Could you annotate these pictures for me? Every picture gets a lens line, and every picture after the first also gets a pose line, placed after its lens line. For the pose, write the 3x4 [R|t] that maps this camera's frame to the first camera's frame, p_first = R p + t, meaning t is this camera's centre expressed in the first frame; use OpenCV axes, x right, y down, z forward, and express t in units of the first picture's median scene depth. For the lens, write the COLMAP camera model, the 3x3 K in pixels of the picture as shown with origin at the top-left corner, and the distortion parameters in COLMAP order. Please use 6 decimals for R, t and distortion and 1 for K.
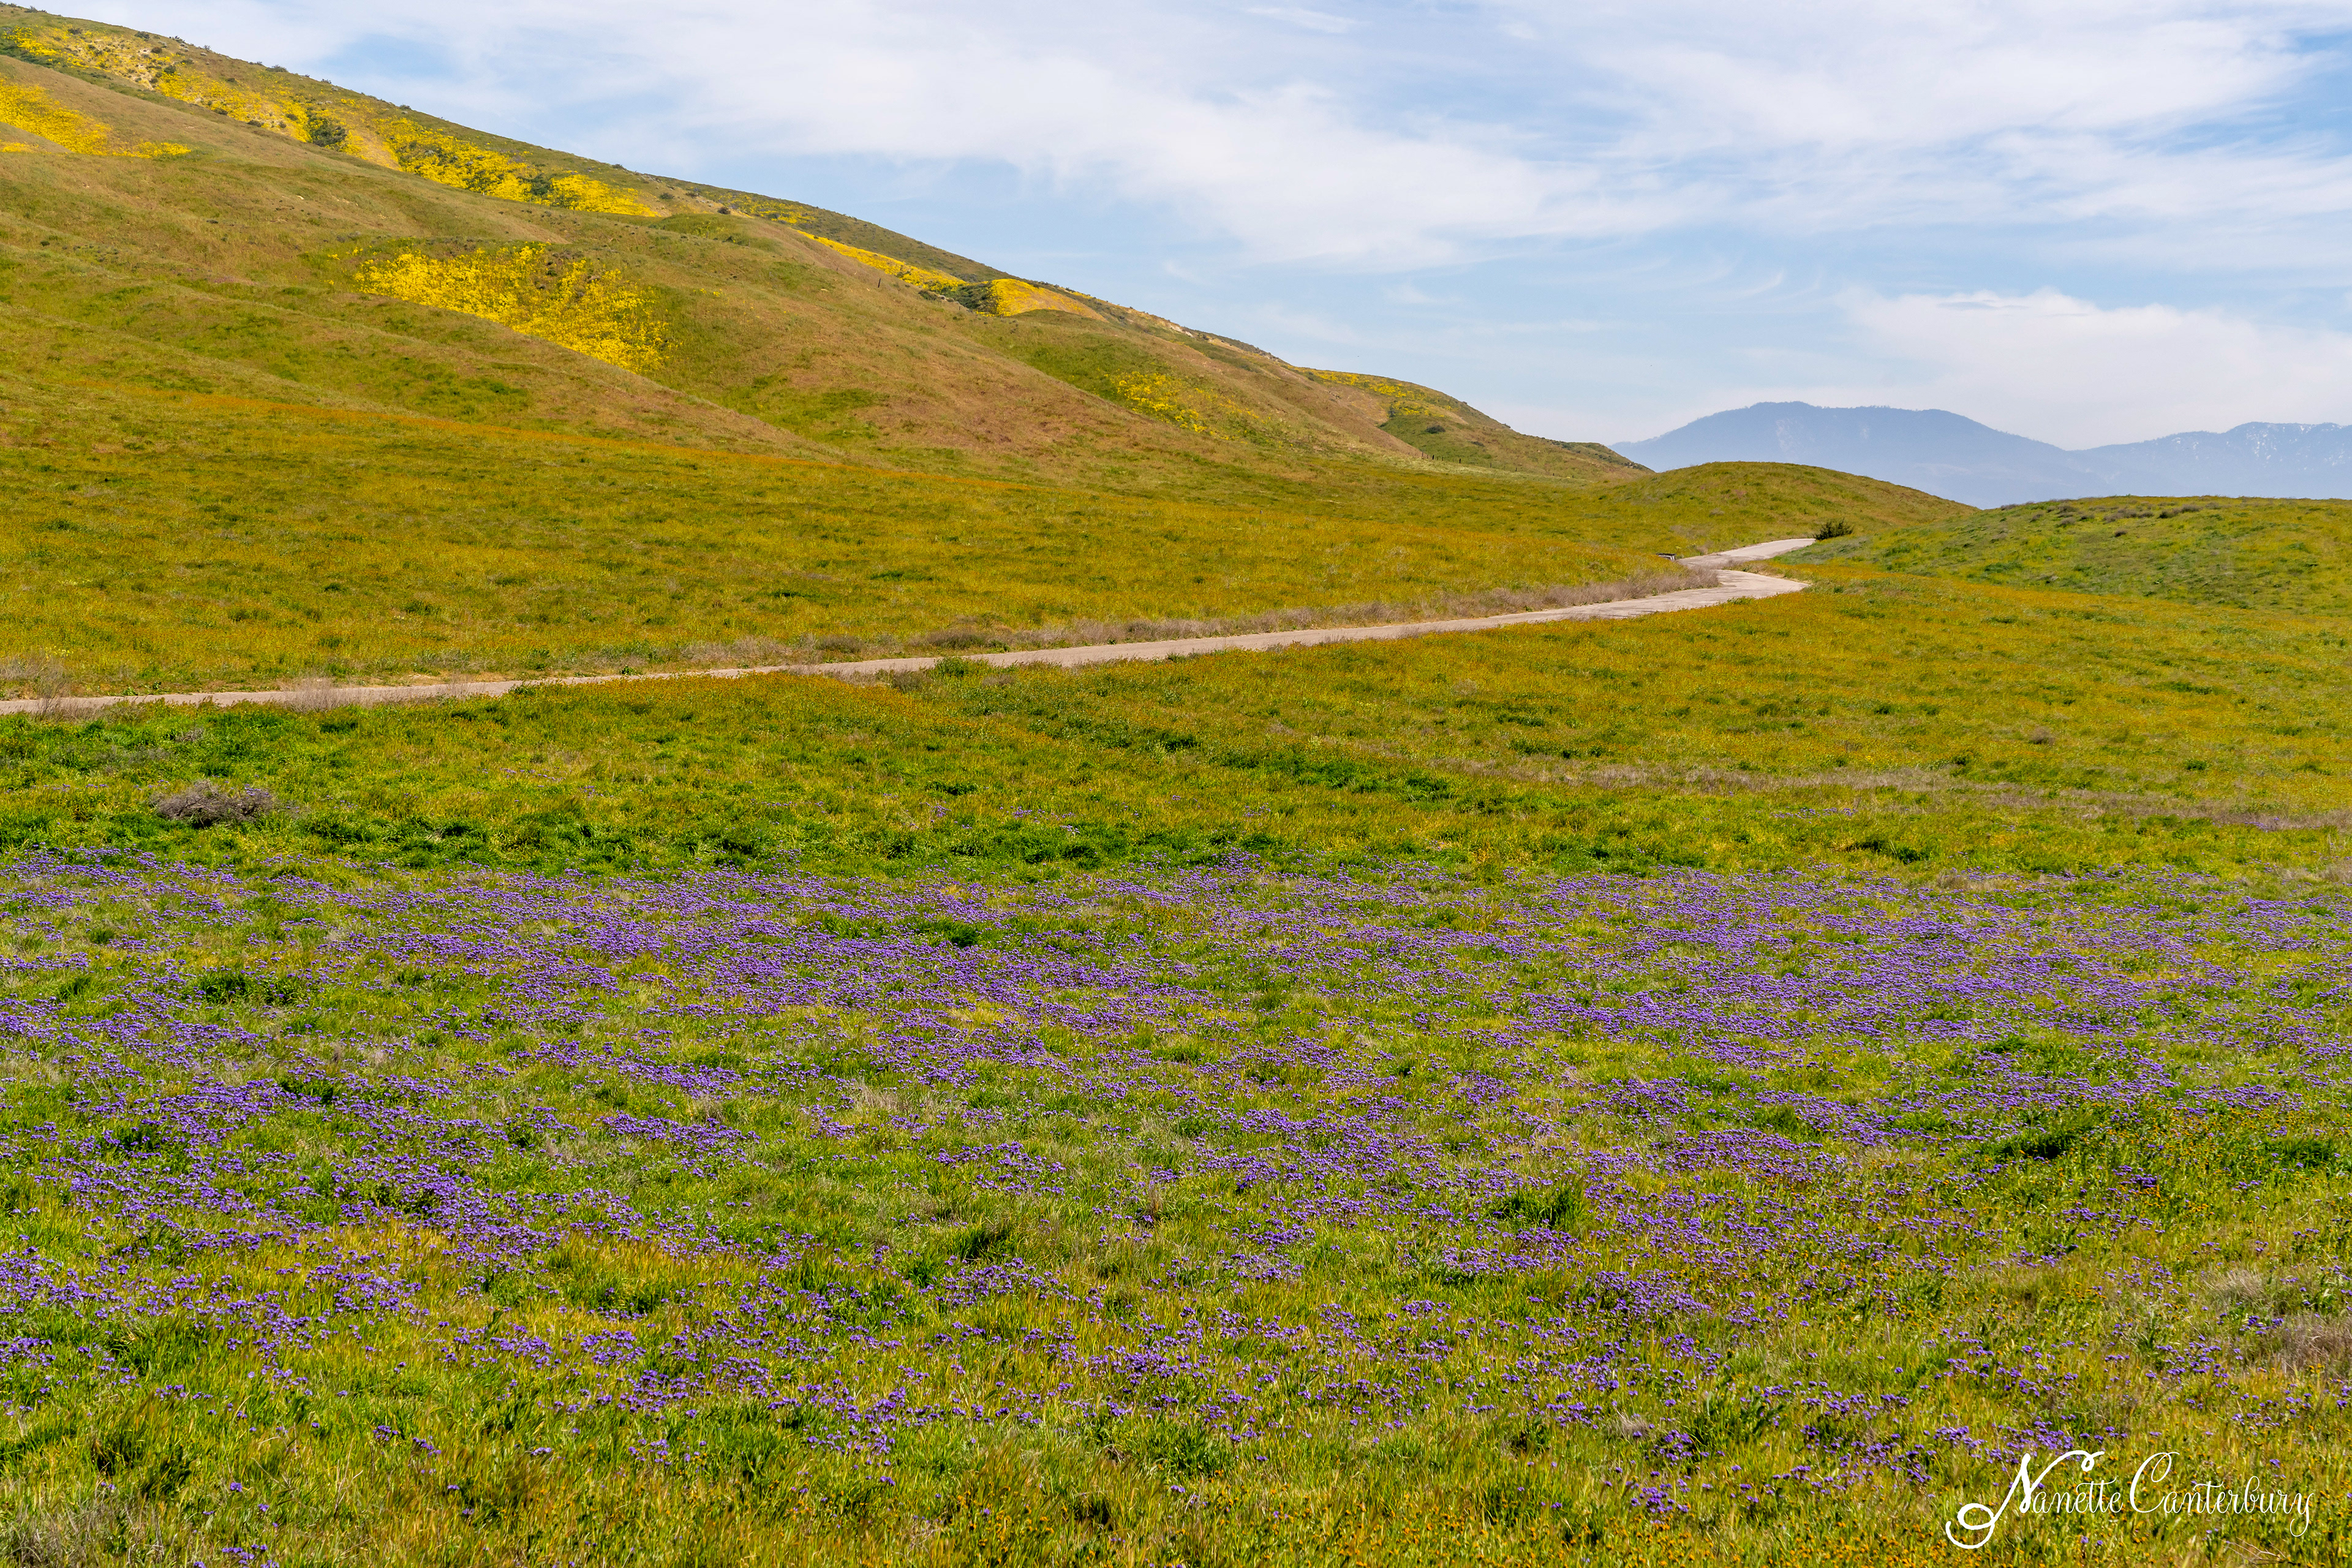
lens RADIAL K [[7995.0, 0, 1176.0], [0, 7995.0, 784.0], [0, 0, 1]] dist [-0.016767, 0.891109]
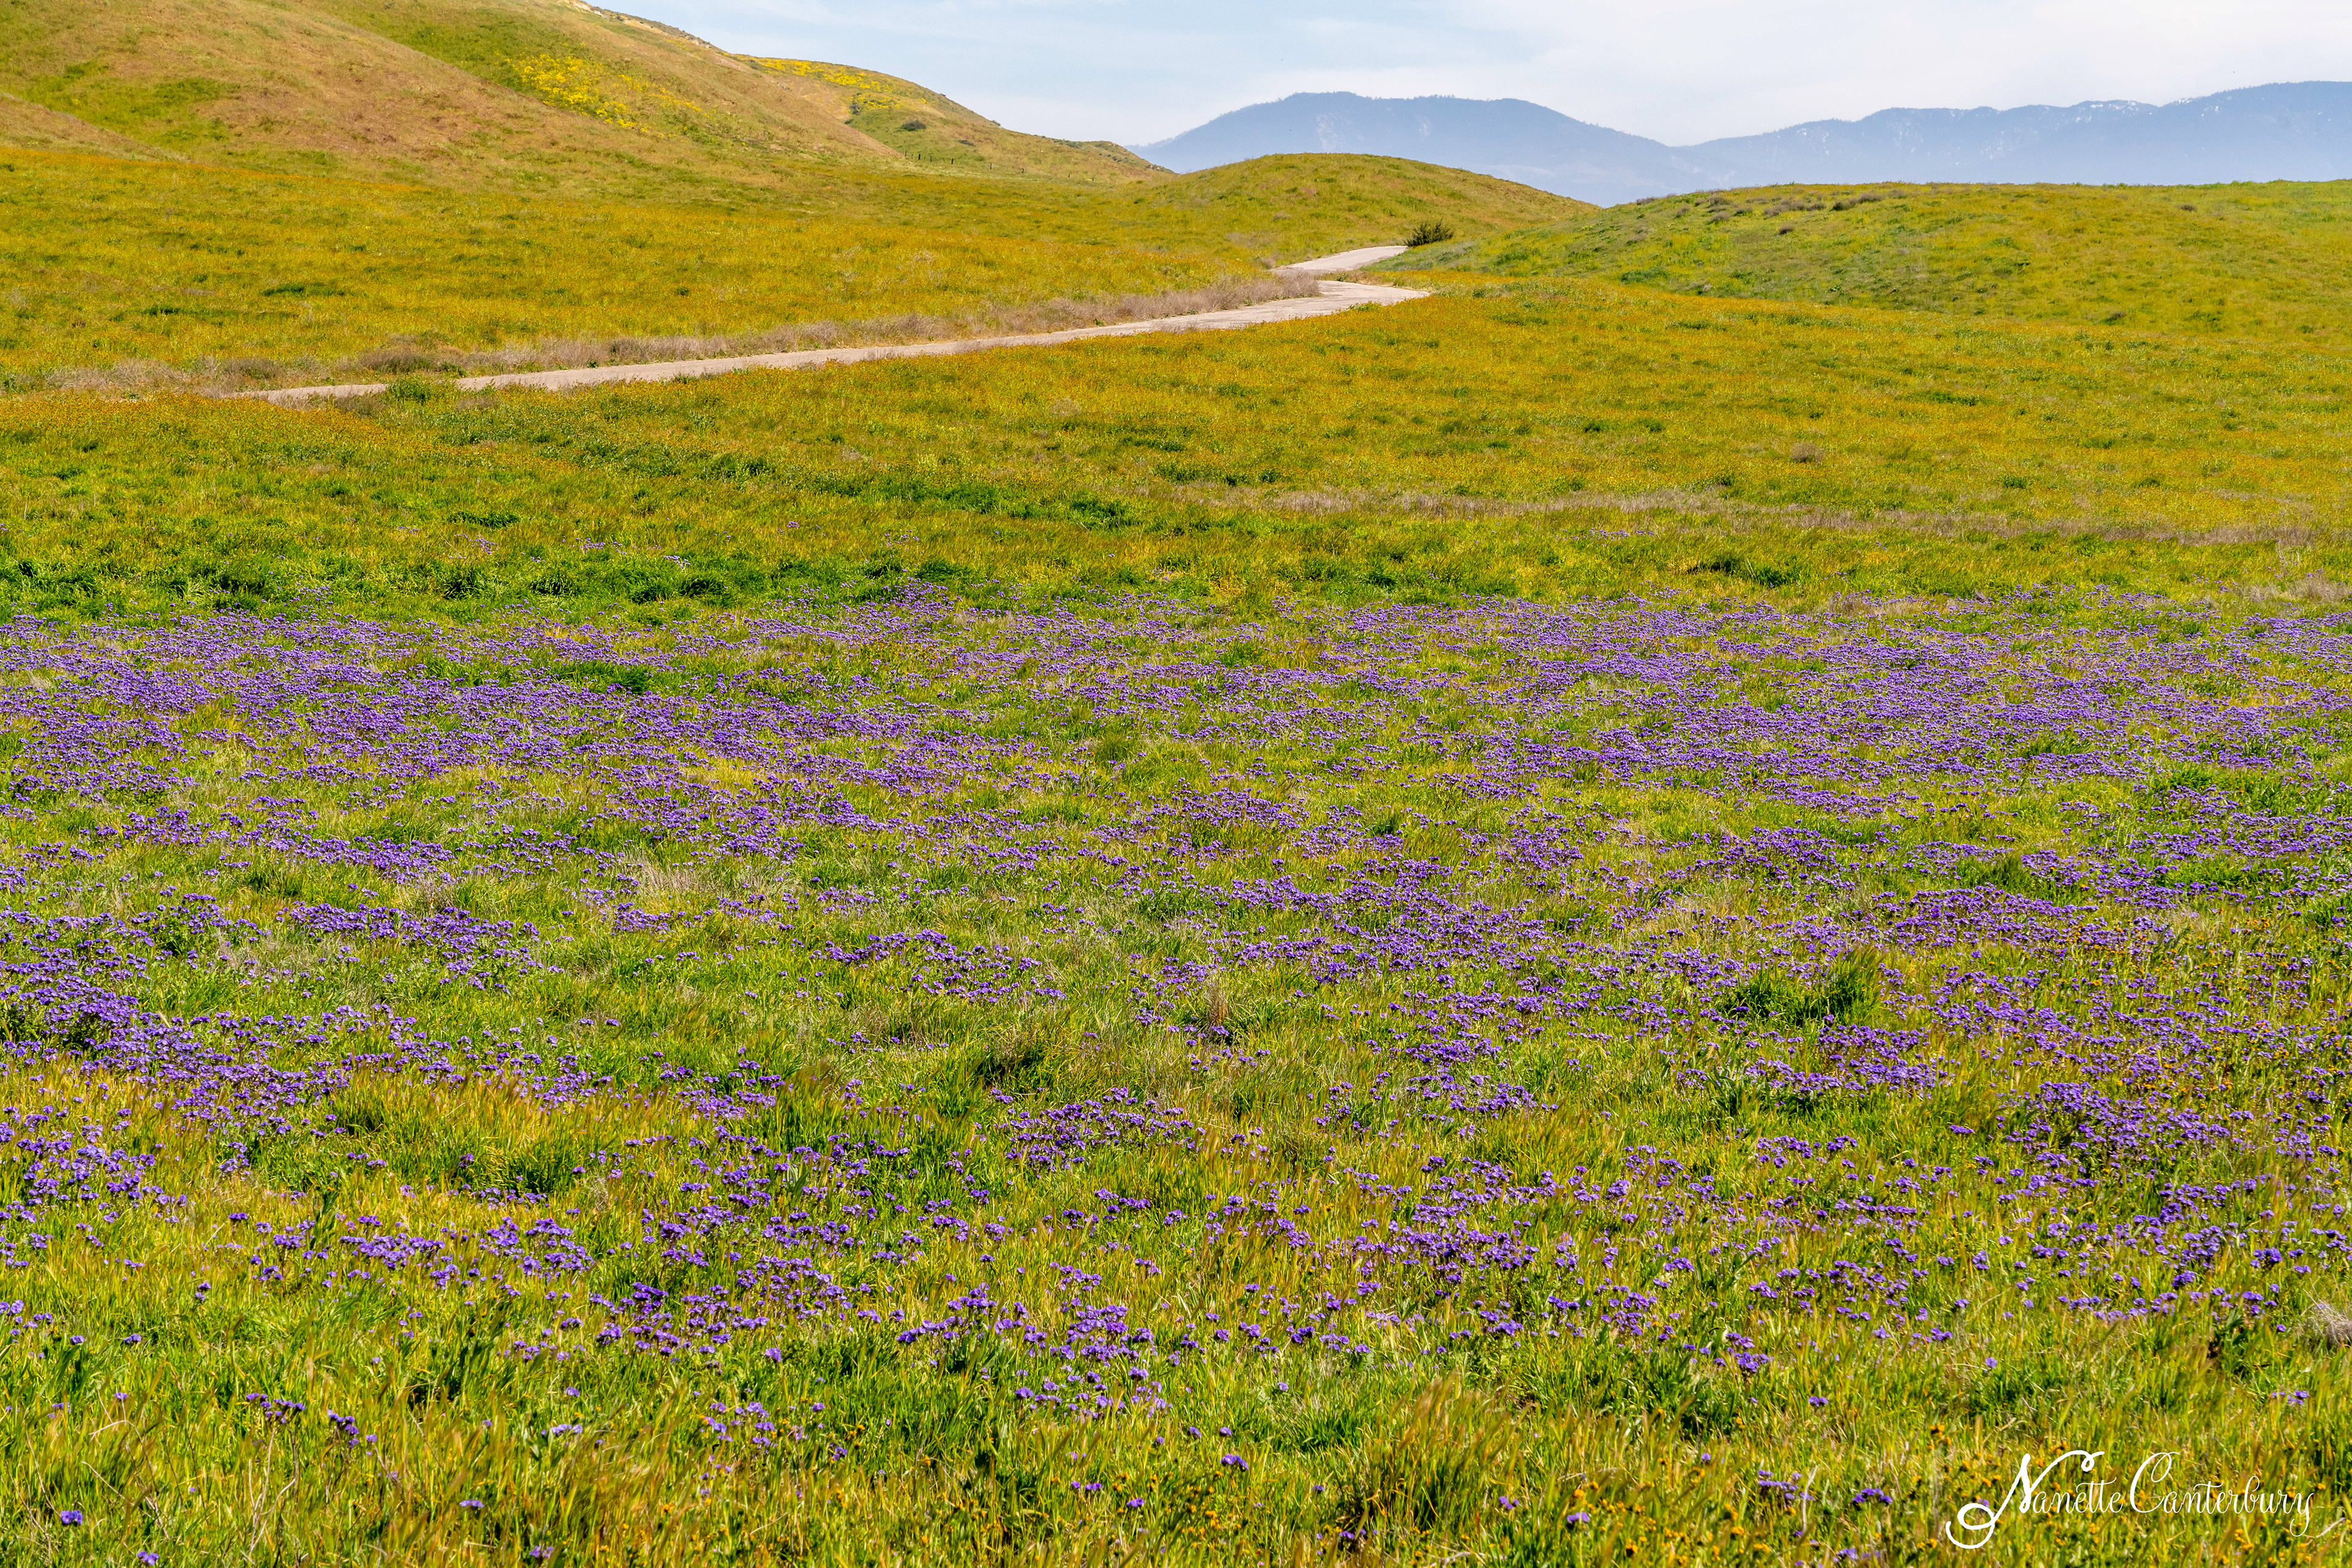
lens RADIAL K [[7995.0, 0, 1176.0], [0, 7995.0, 784.0], [0, 0, 1]] dist [-0.016767, 0.891109]
pose [[0.991250, -0.026581, 0.129295, -0.051819], [0.025790, 0.999637, 0.007791, 0.017731], [-0.129455, -0.004389, 0.991576, 0.221817]]
